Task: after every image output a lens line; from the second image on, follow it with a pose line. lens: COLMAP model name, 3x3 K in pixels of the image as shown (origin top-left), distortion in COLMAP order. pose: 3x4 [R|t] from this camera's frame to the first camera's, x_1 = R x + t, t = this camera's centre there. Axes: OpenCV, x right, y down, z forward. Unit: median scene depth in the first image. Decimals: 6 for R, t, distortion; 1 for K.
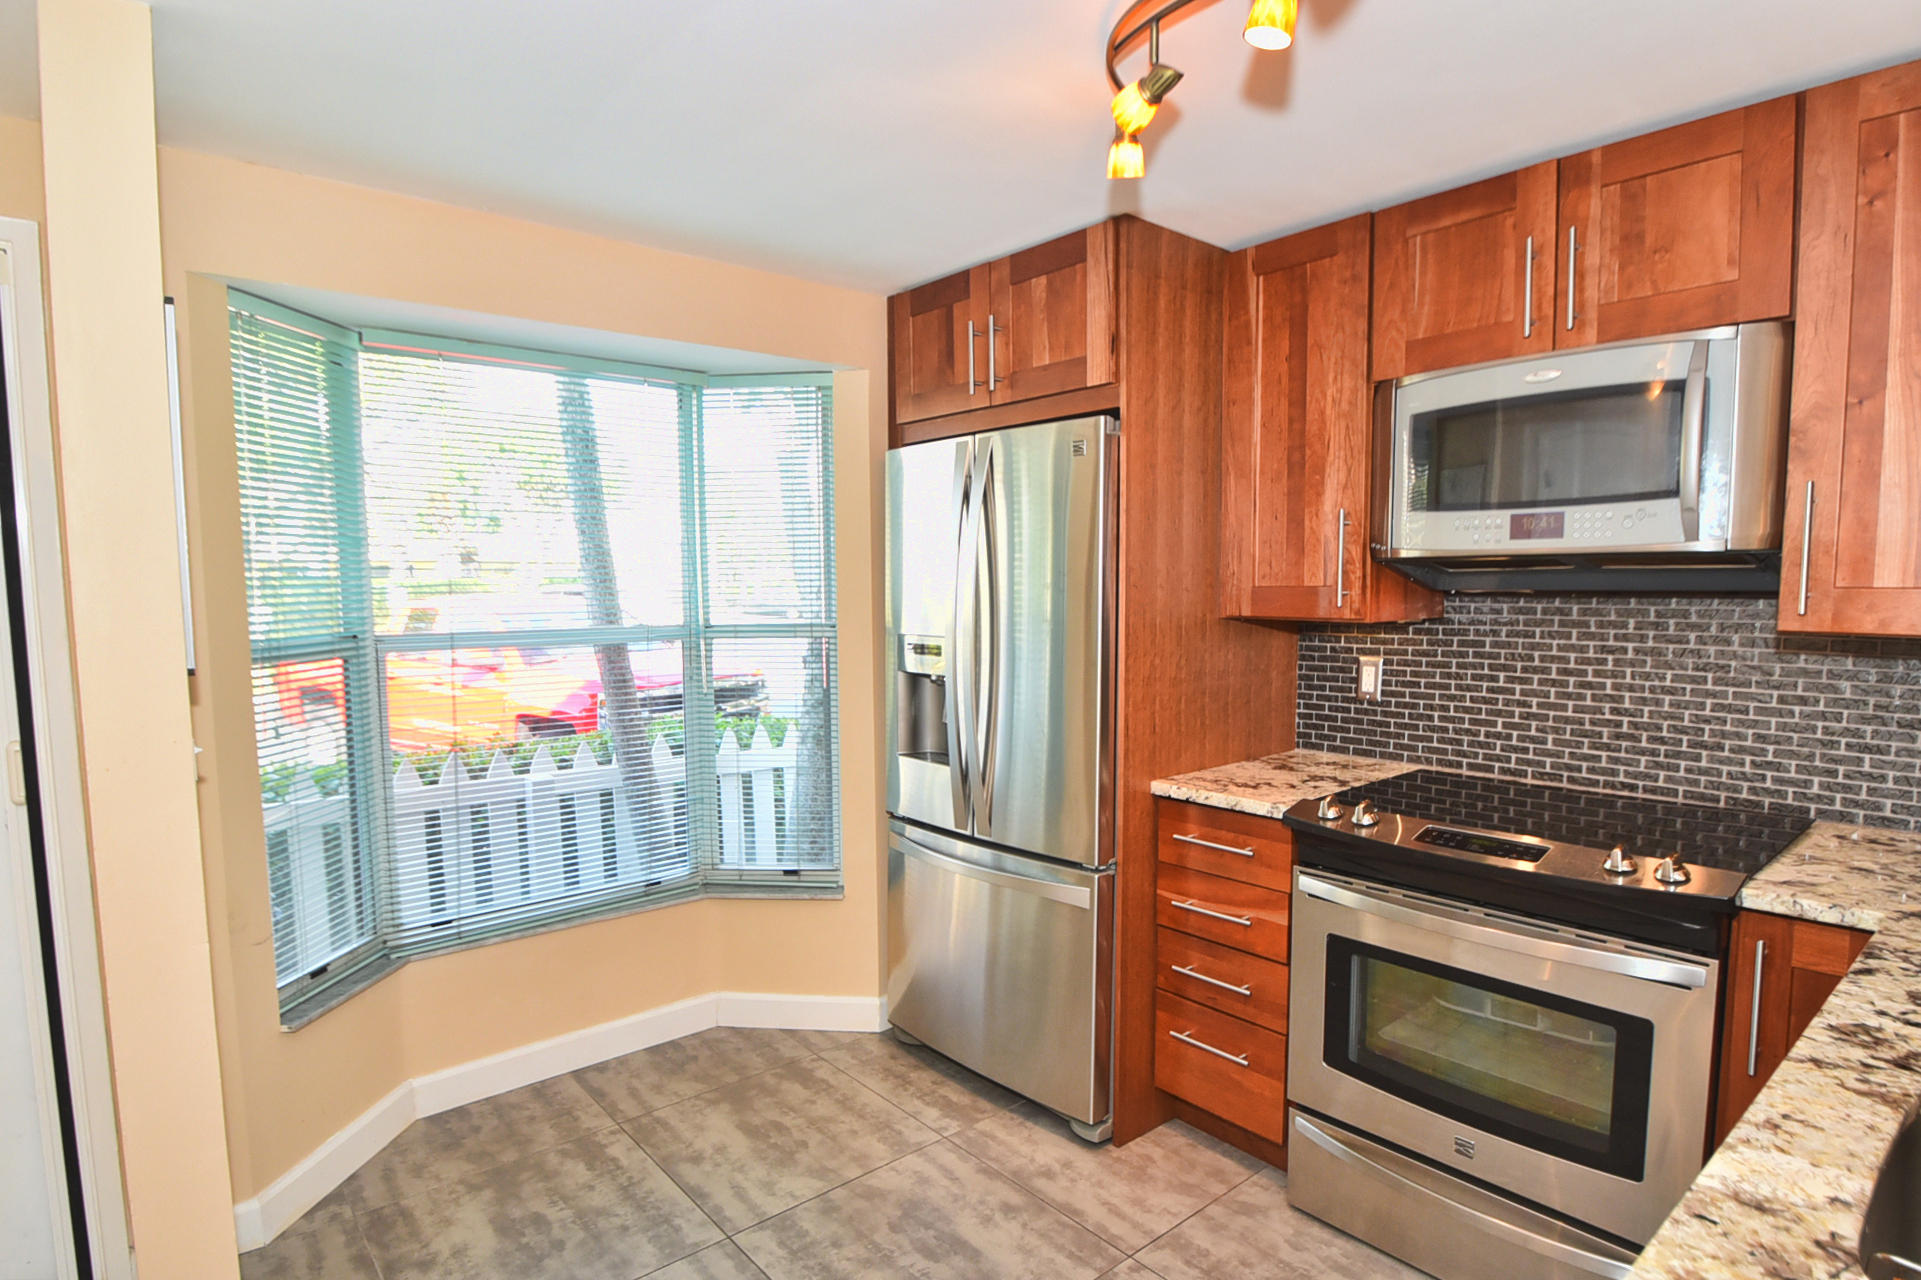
lens RADIAL K [[1021.7, 0, 962.9], [0, 1021.7, 679.4], [0, 0, 1]] dist [-0.000321, -0.022592]
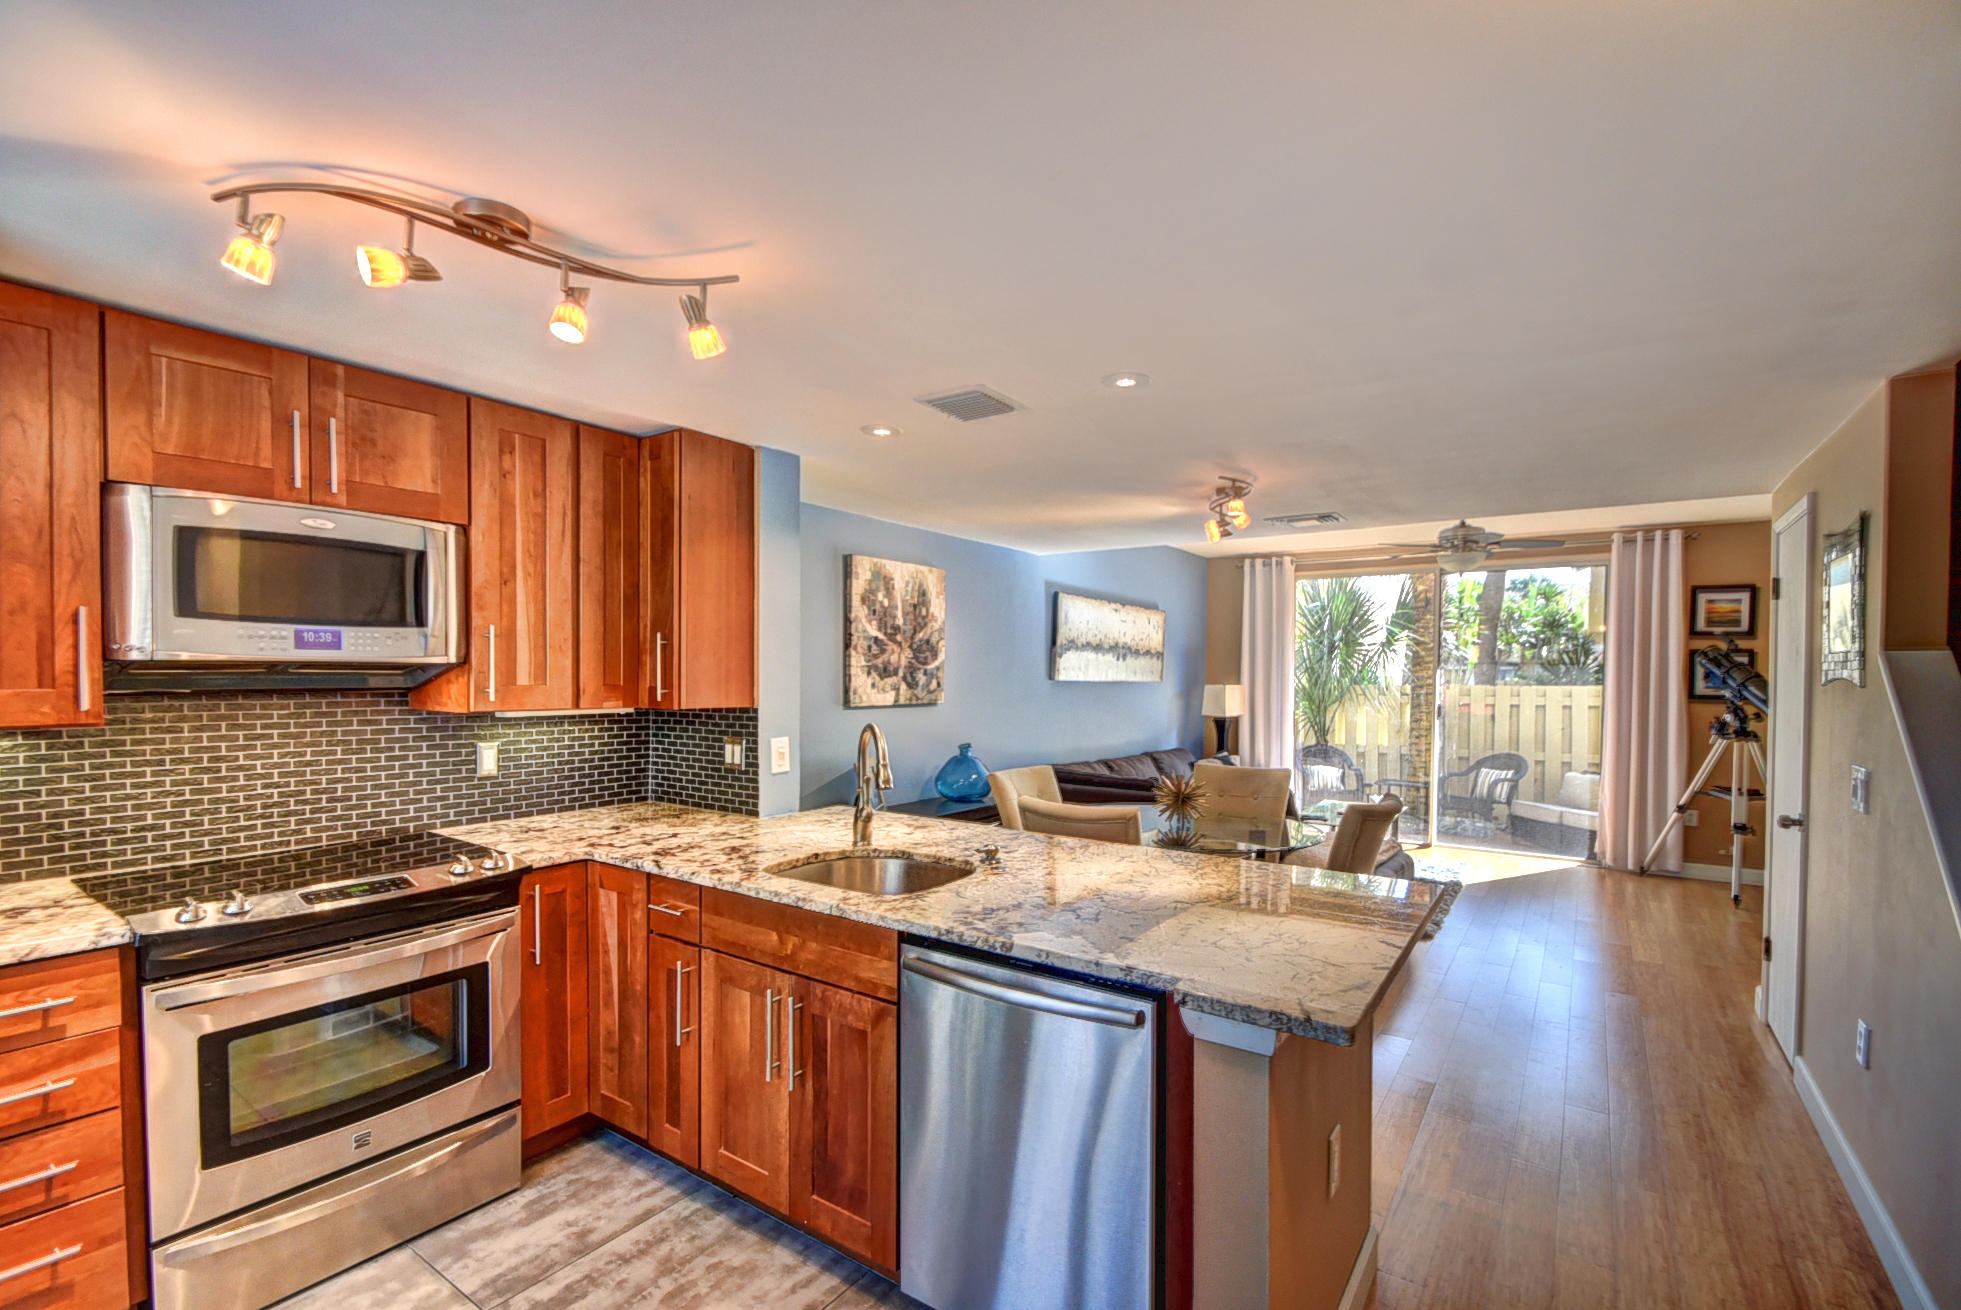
lens RADIAL K [[867.0, 0, 978.2], [0, 867.0, 691.6], [0, 0, 1]] dist [0.012514, -0.013791]
pose [[-0.251959, -0.015001, 0.967622, -0.567828], [0.087626, 0.995419, 0.038249, -0.044954], [-0.963763, 0.094426, -0.249490, 0.395188]]
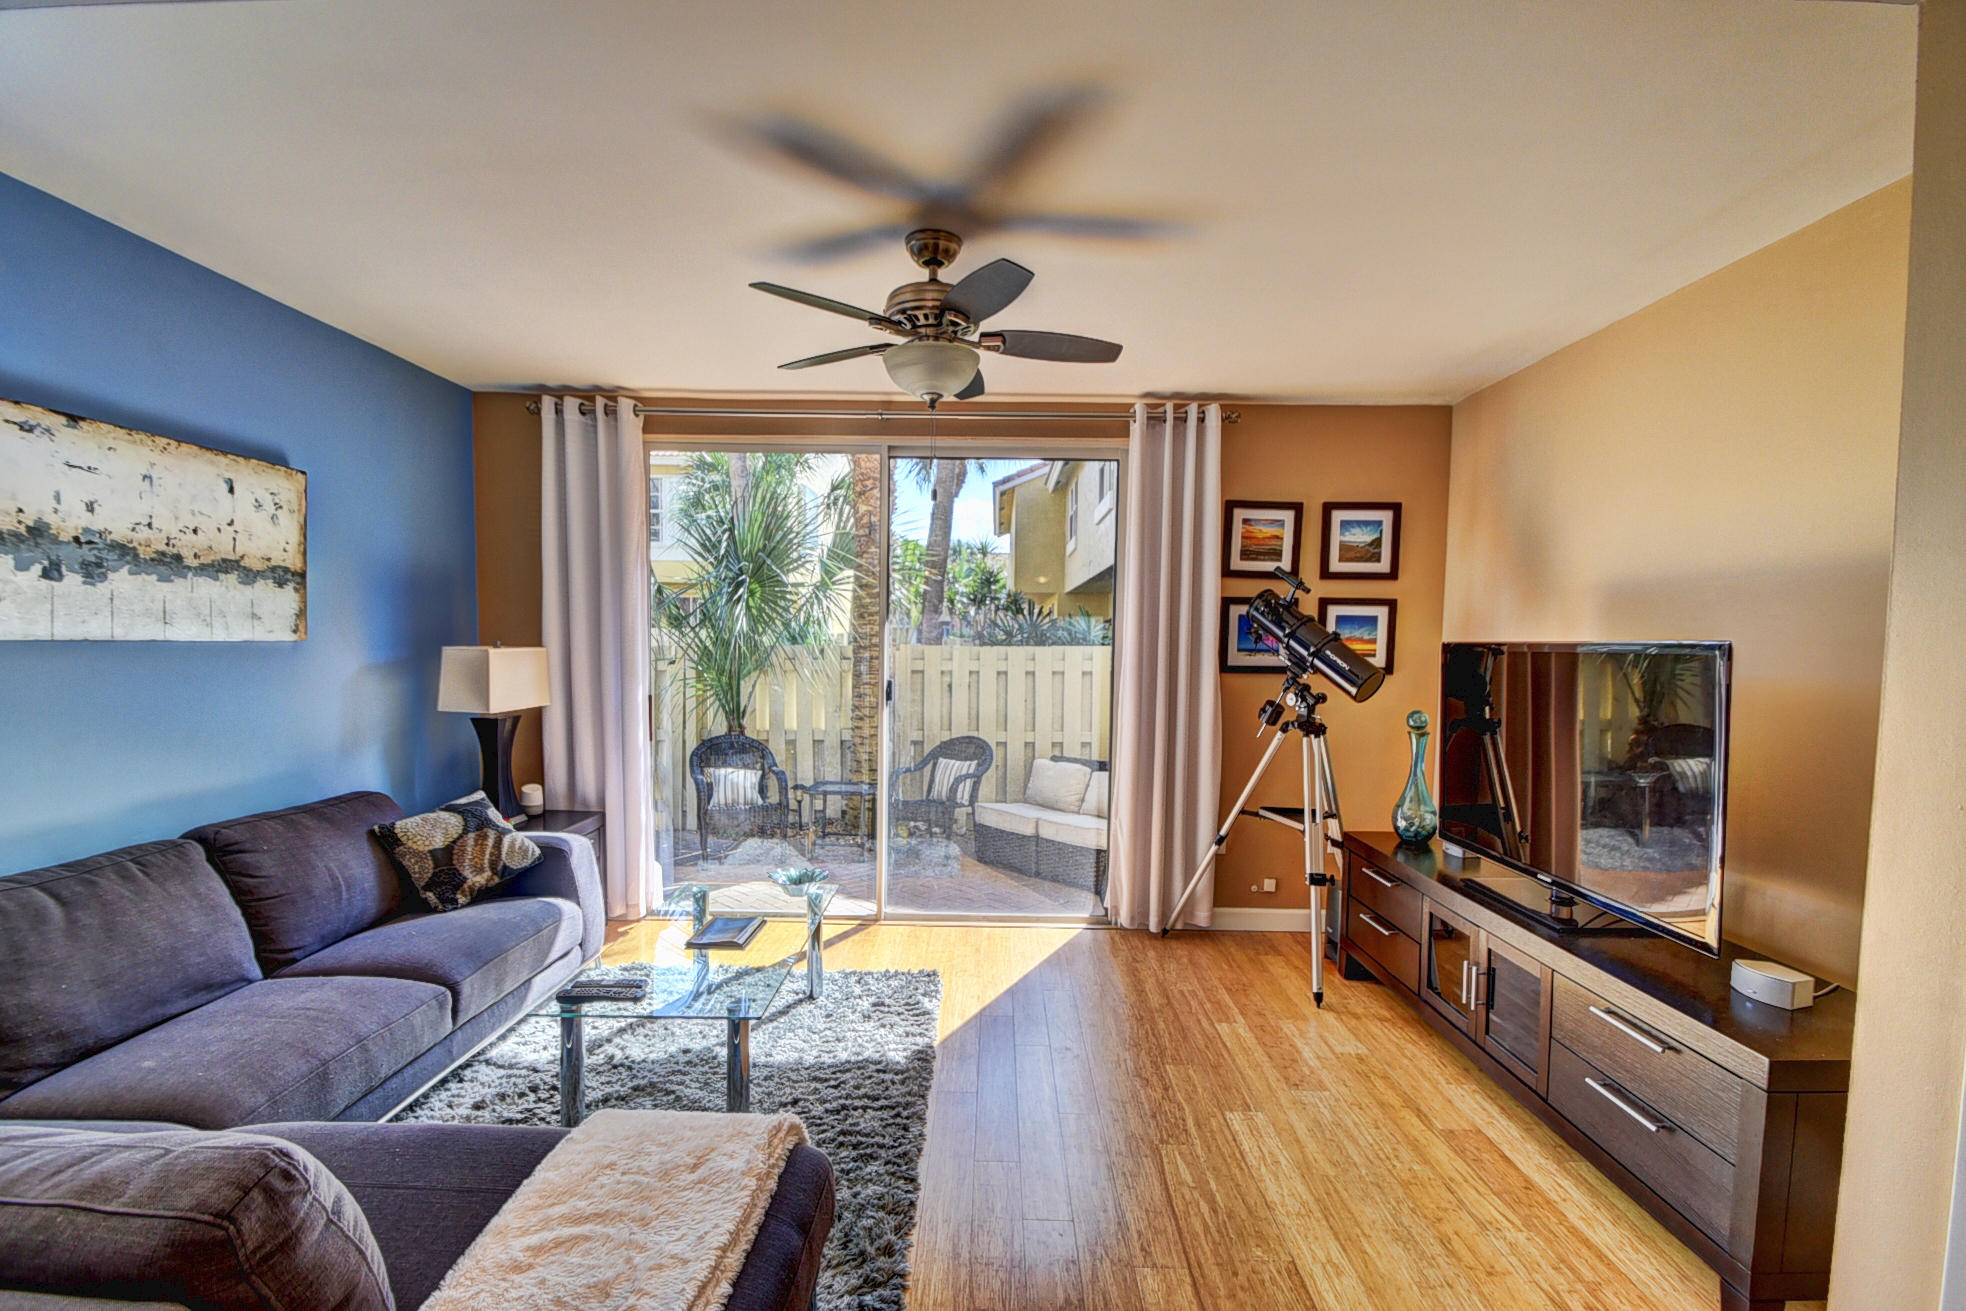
lens RADIAL K [[868.2, 0, 982.0], [0, 868.2, 689.7], [0, 0, 1]] dist [0.010307, -0.015764]
pose [[-0.753661, -0.042996, 0.655855, 0.623479], [0.055150, 0.990202, 0.128289, 0.055762], [-0.654945, 0.132857, -0.743906, -0.683150]]
